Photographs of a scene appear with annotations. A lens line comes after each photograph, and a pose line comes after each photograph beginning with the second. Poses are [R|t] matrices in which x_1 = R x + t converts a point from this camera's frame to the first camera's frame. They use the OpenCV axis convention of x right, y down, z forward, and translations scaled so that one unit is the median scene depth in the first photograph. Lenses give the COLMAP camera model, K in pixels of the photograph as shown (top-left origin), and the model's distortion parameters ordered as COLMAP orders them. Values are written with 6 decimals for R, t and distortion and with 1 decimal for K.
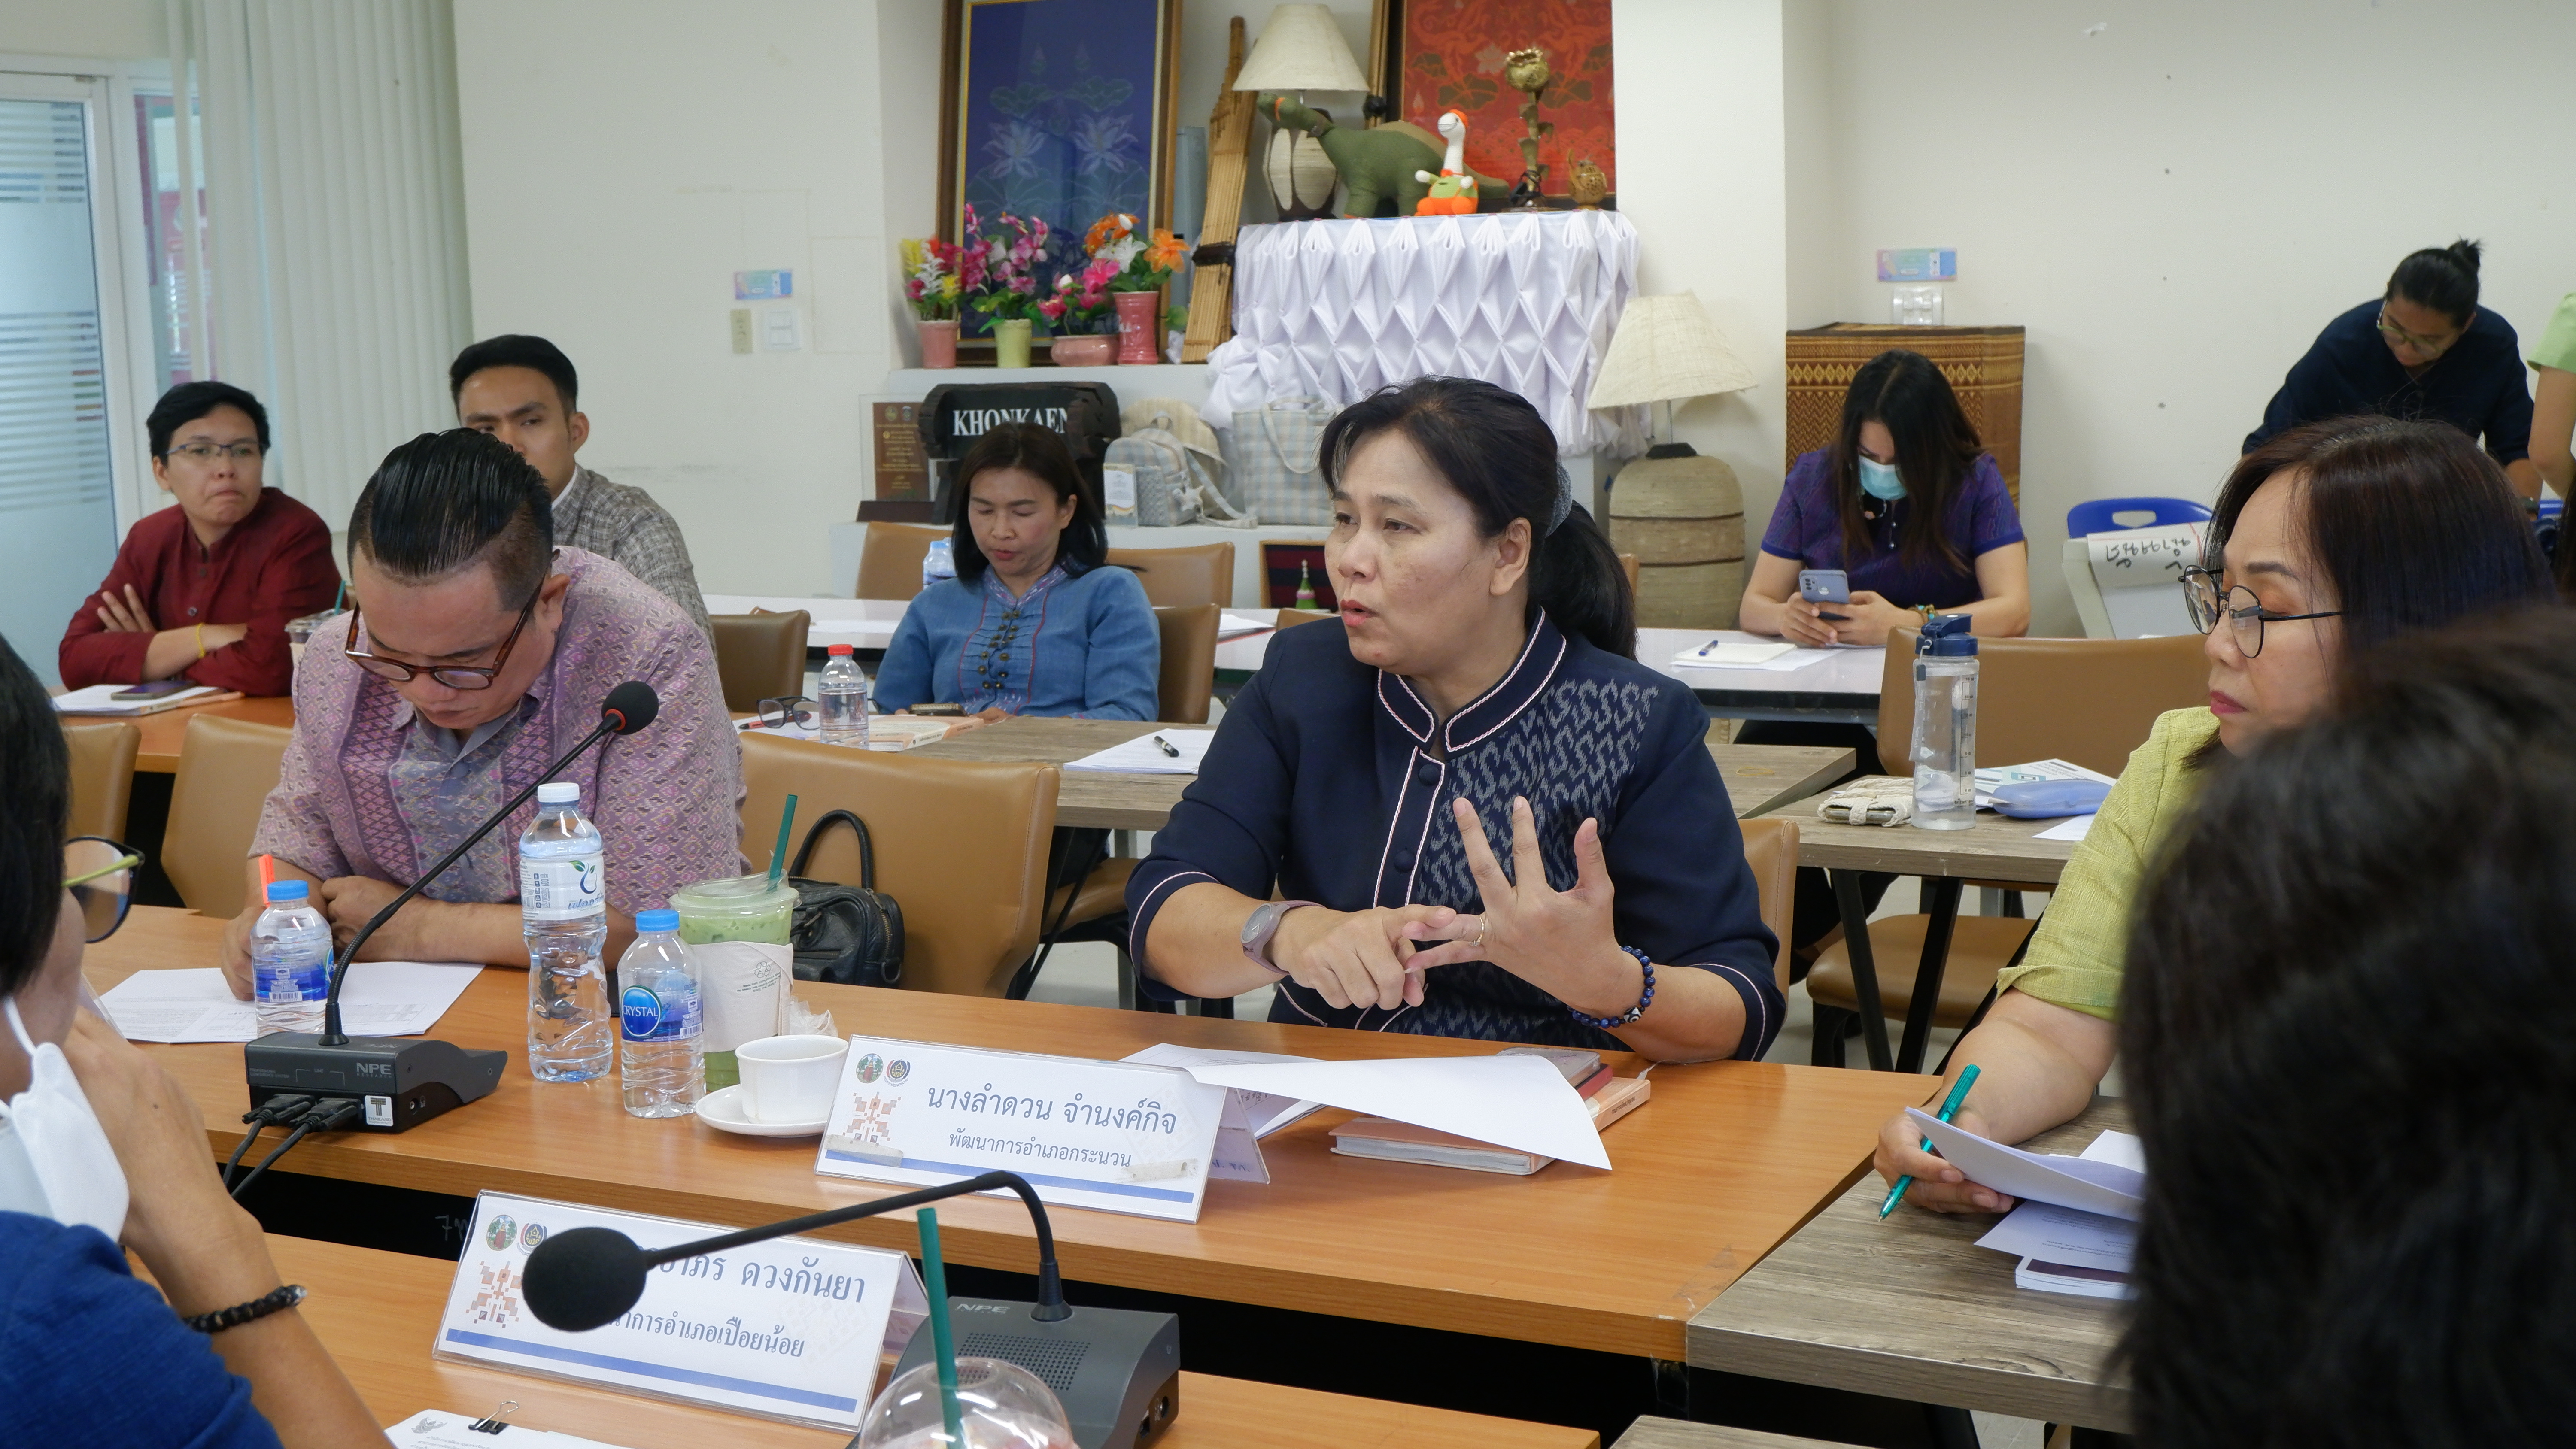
lens RADIAL K [[3049.3, 0, 1275.1], [0, 3049.3, 714.0], [0, 0, 1]] dist [-0.030191, 0.000000]
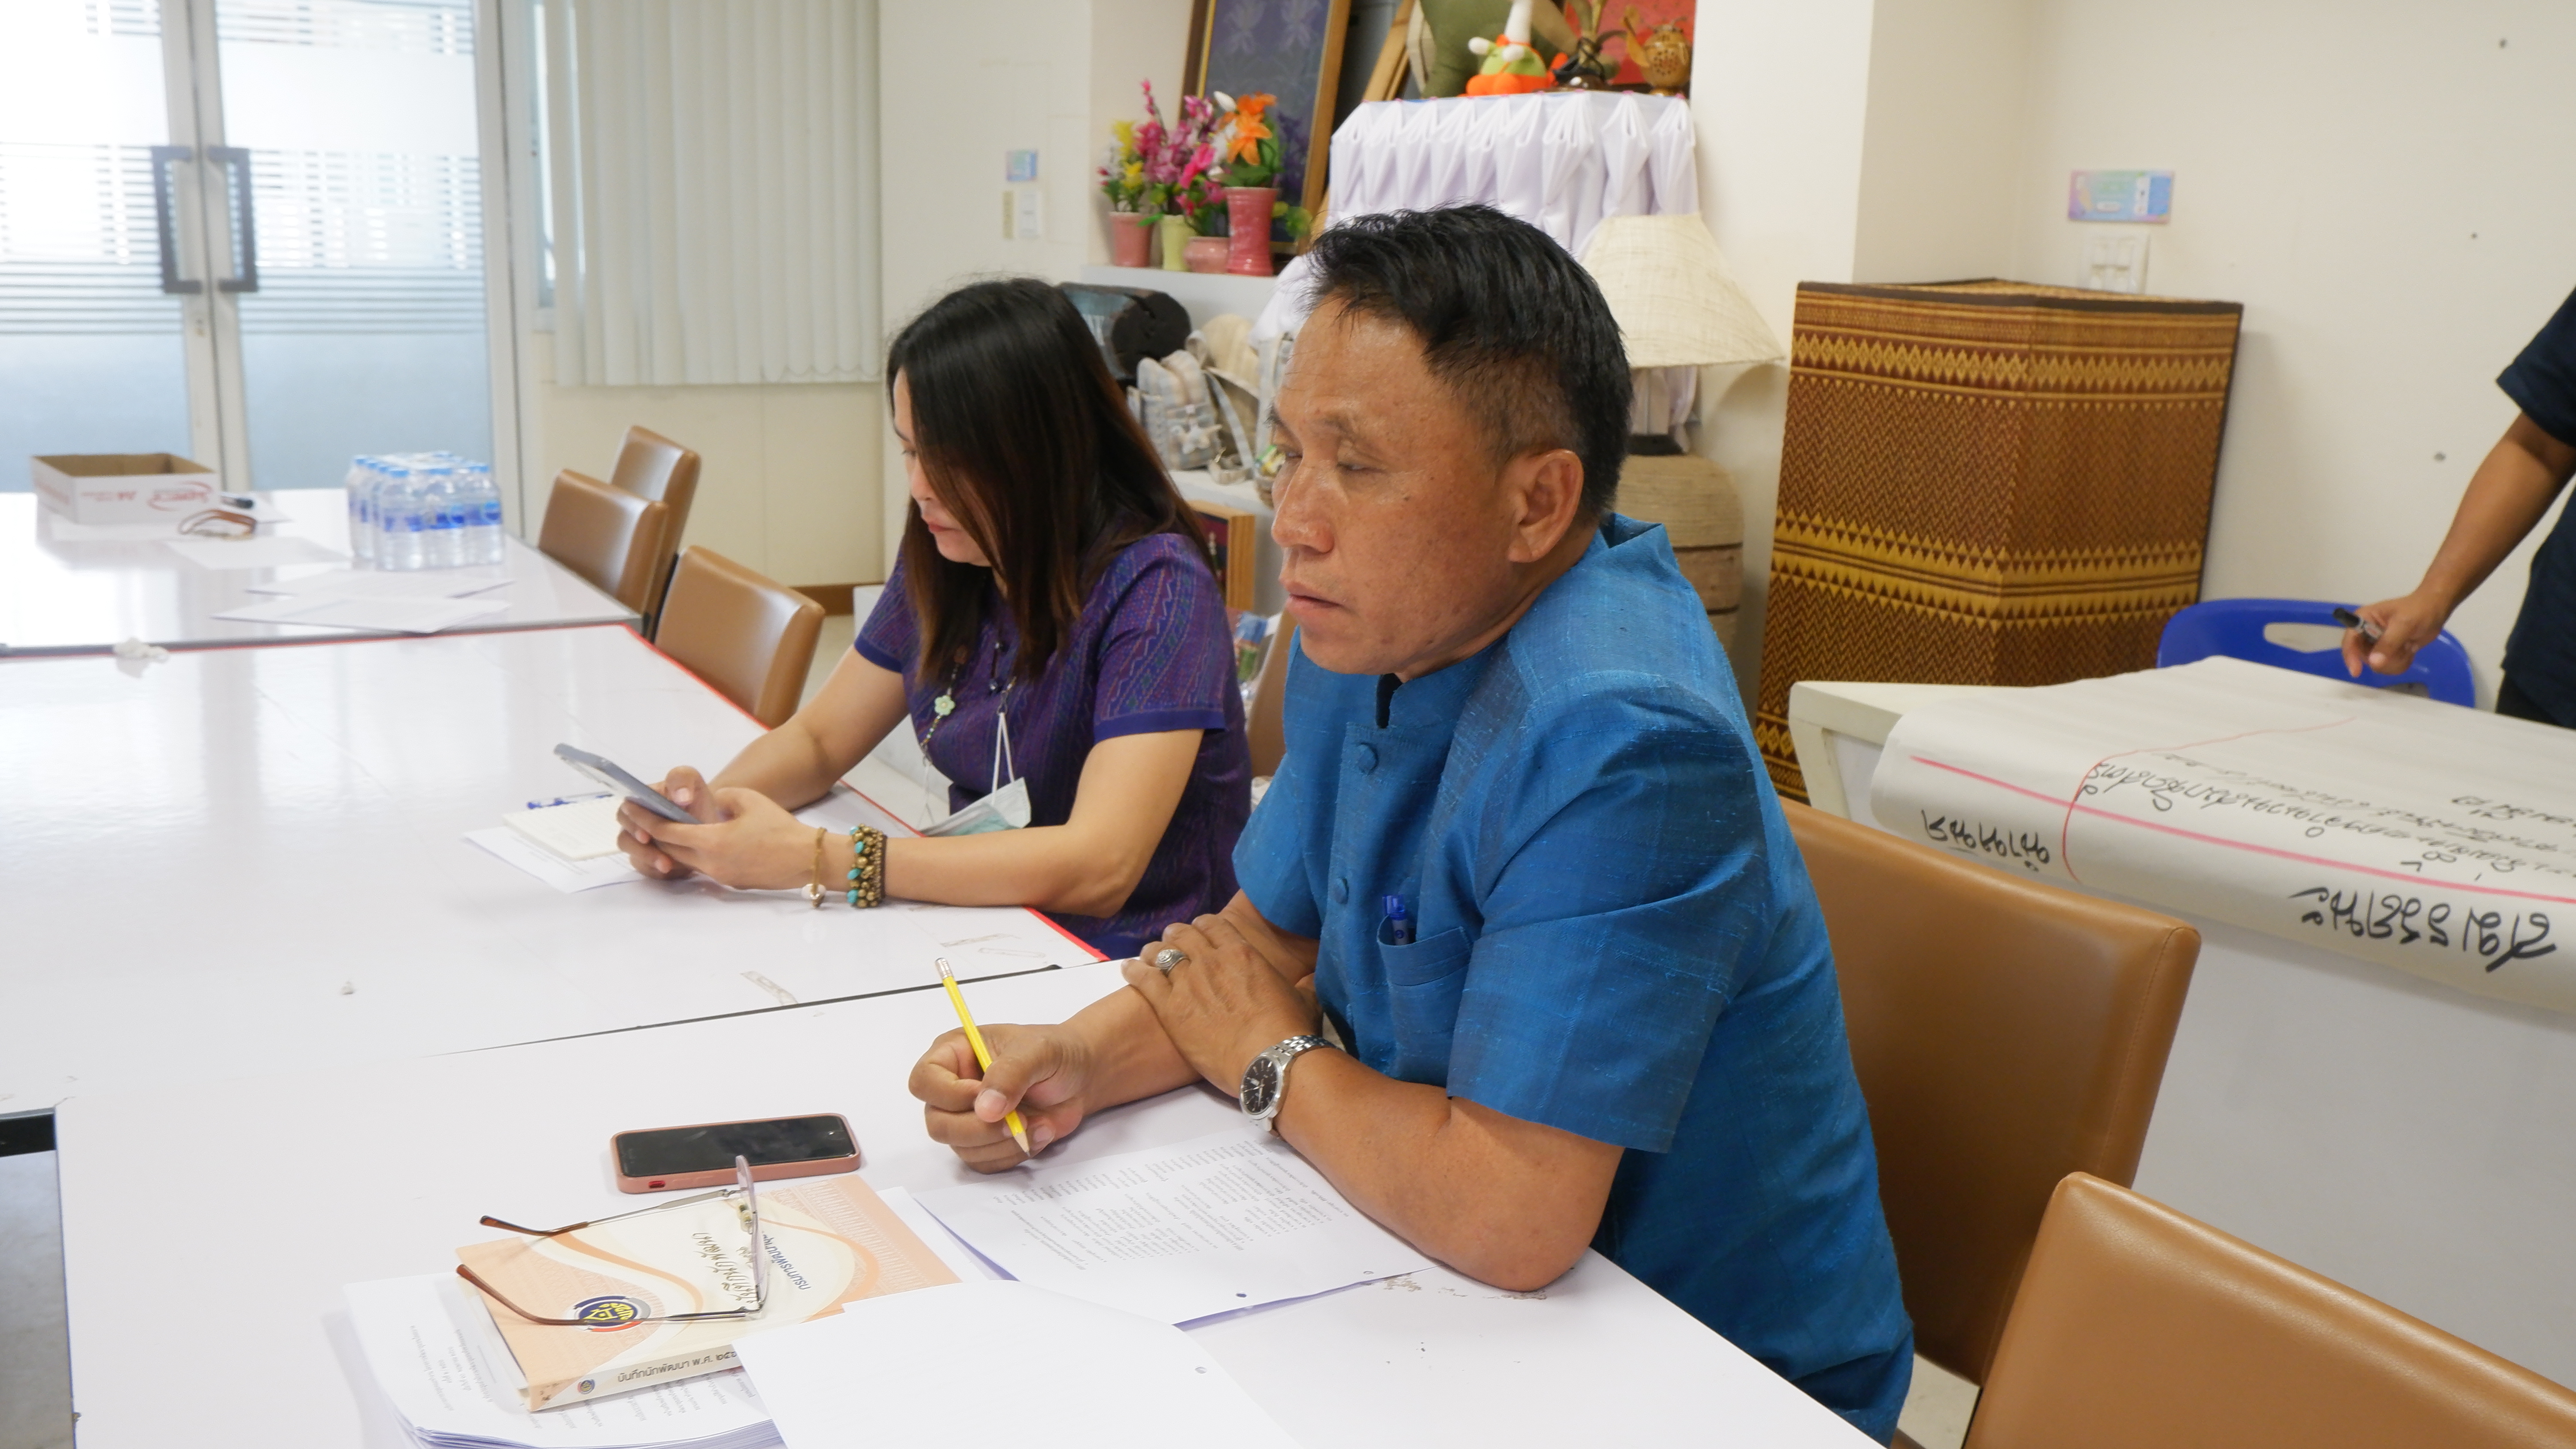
lens RADIAL K [[2268.7, 0, 1286.7], [0, 2268.7, 728.1], [0, 0, 1]] dist [-0.001359, 0.005750]
pose [[0.840804, 0.171659, -0.513402, 0.323394], [-0.129028, 0.984607, 0.117900, -0.069733], [0.525738, -0.032888, 0.850011, 0.489461]]
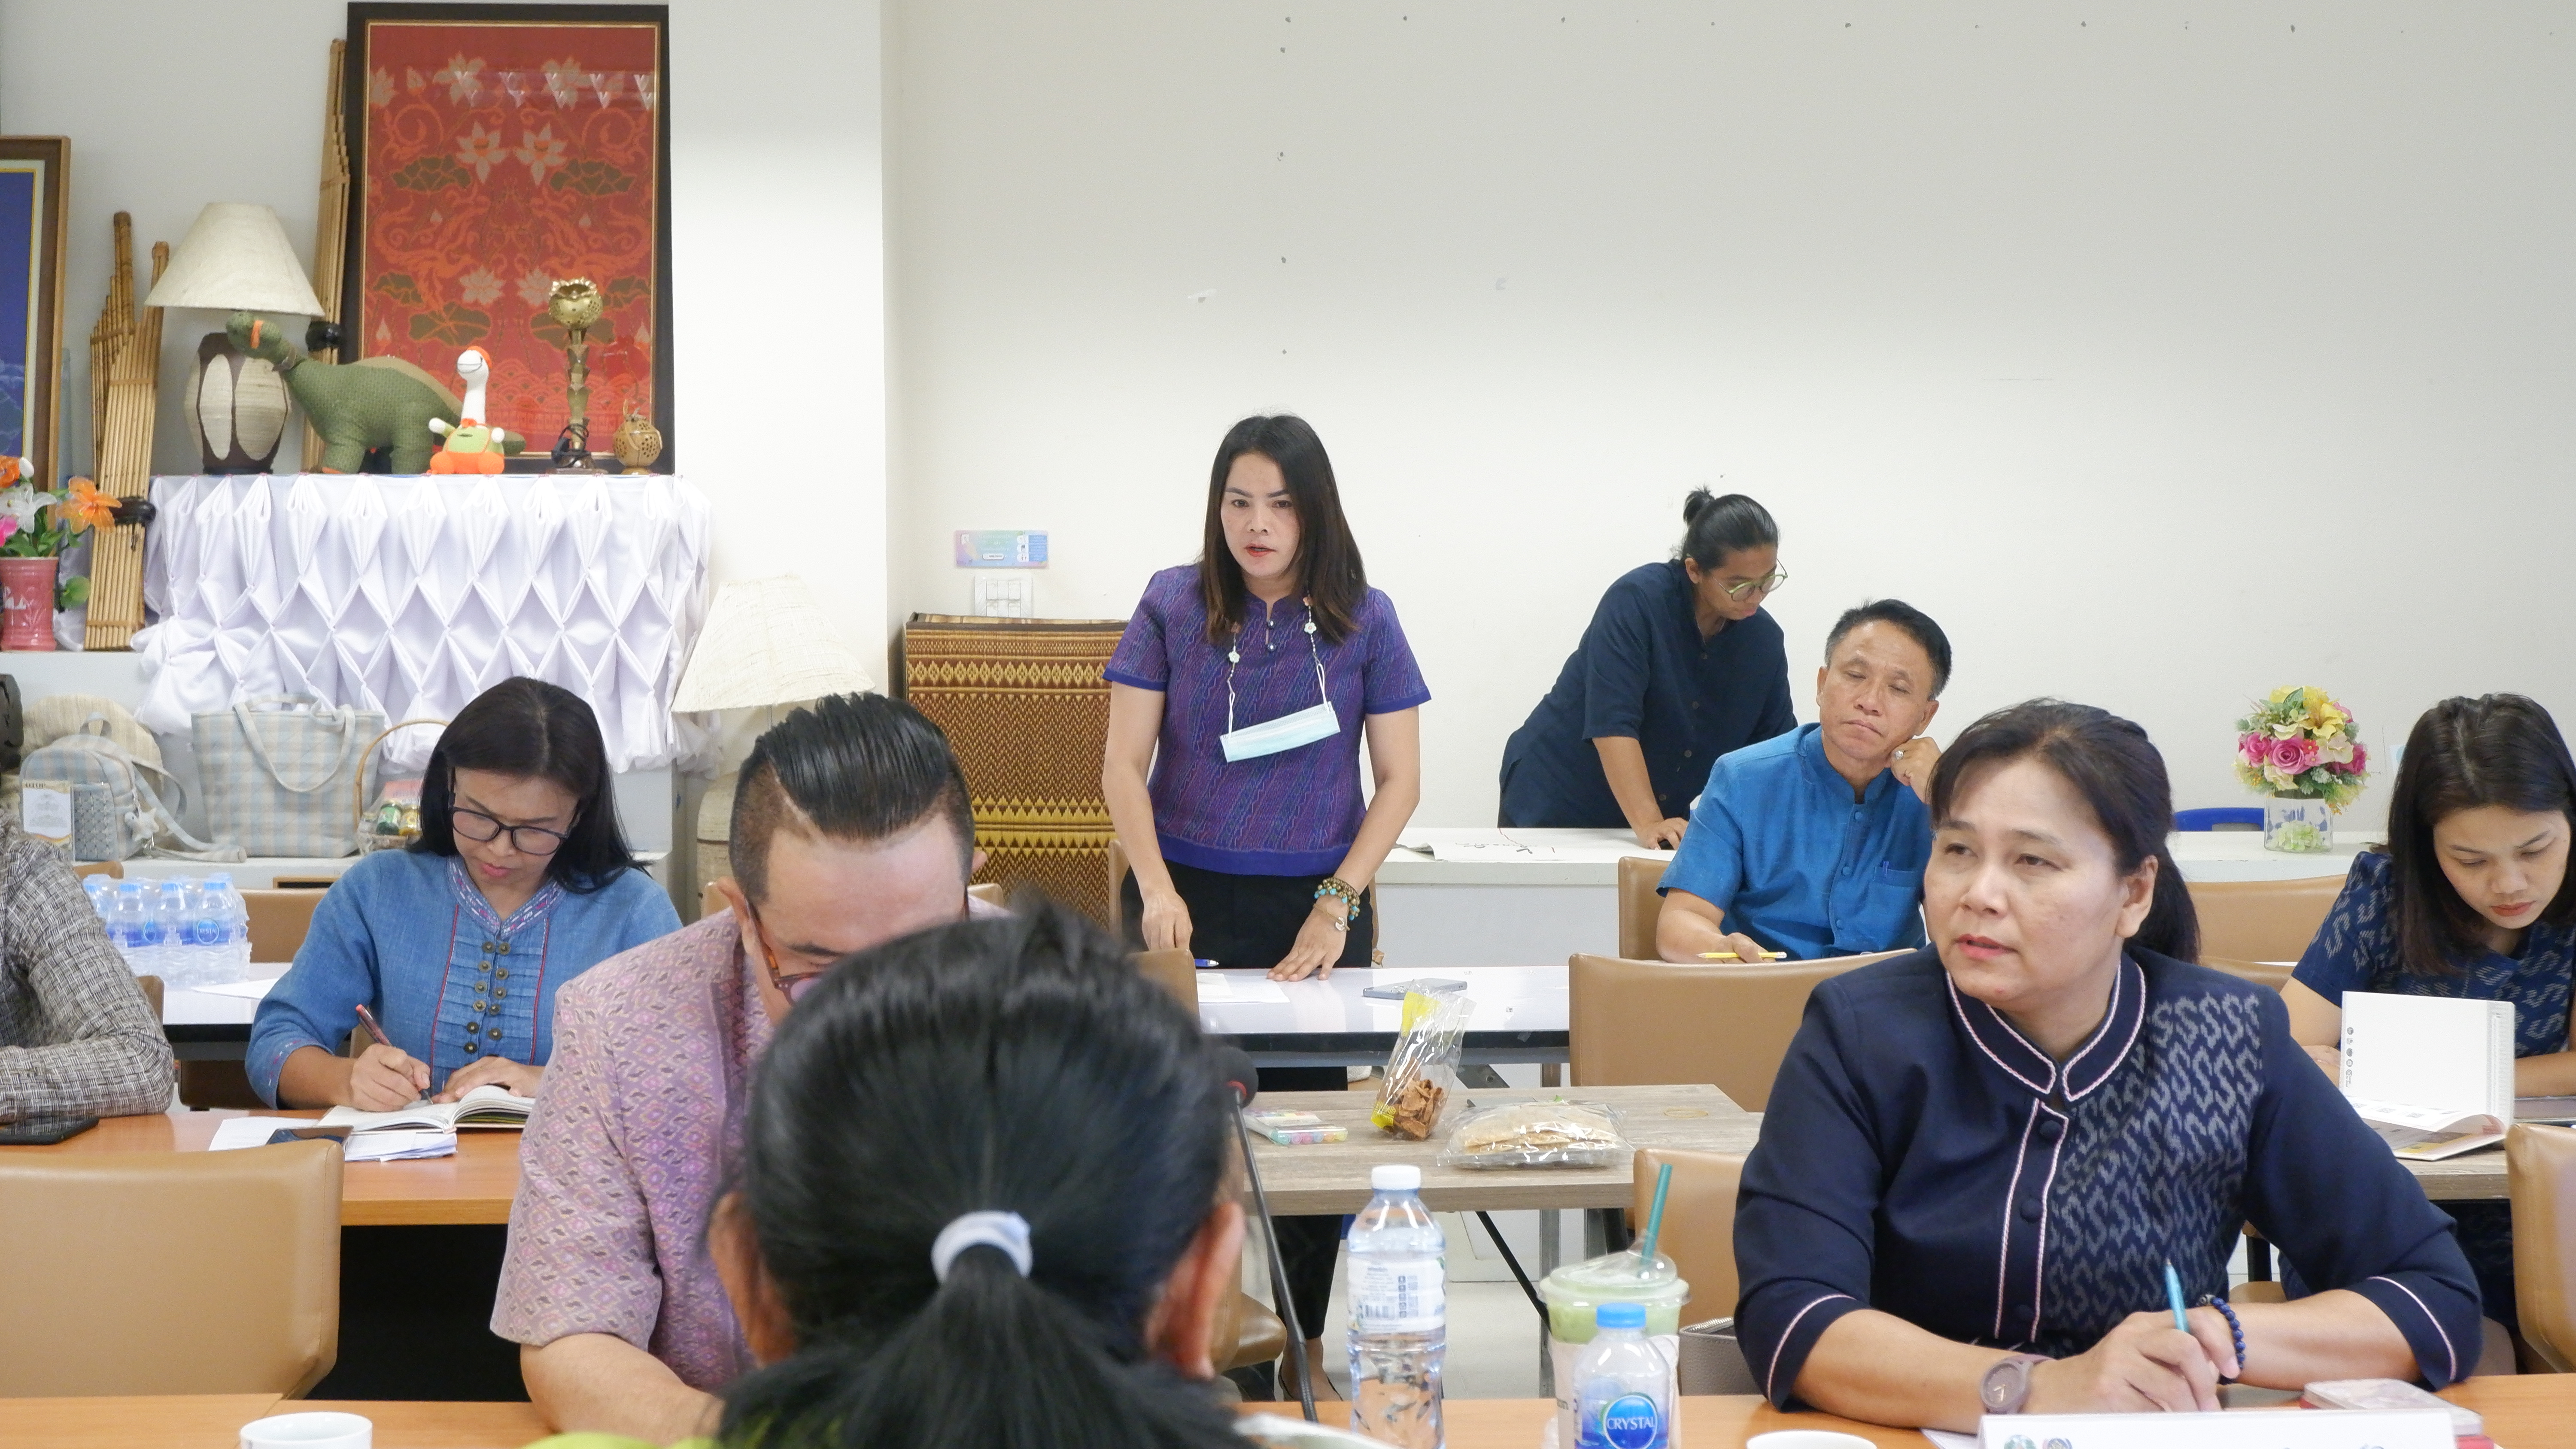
lens RADIAL K [[3756.8, 0, 1300.6], [0, 3756.8, 726.0], [0, 0, 1]] dist [-0.045146, 0.000000]
pose [[0.866854, 0.002707, 0.498555, -0.247822], [0.044871, 0.995503, -0.083424, -0.003329], [-0.496539, 0.094687, 0.862835, 0.032878]]
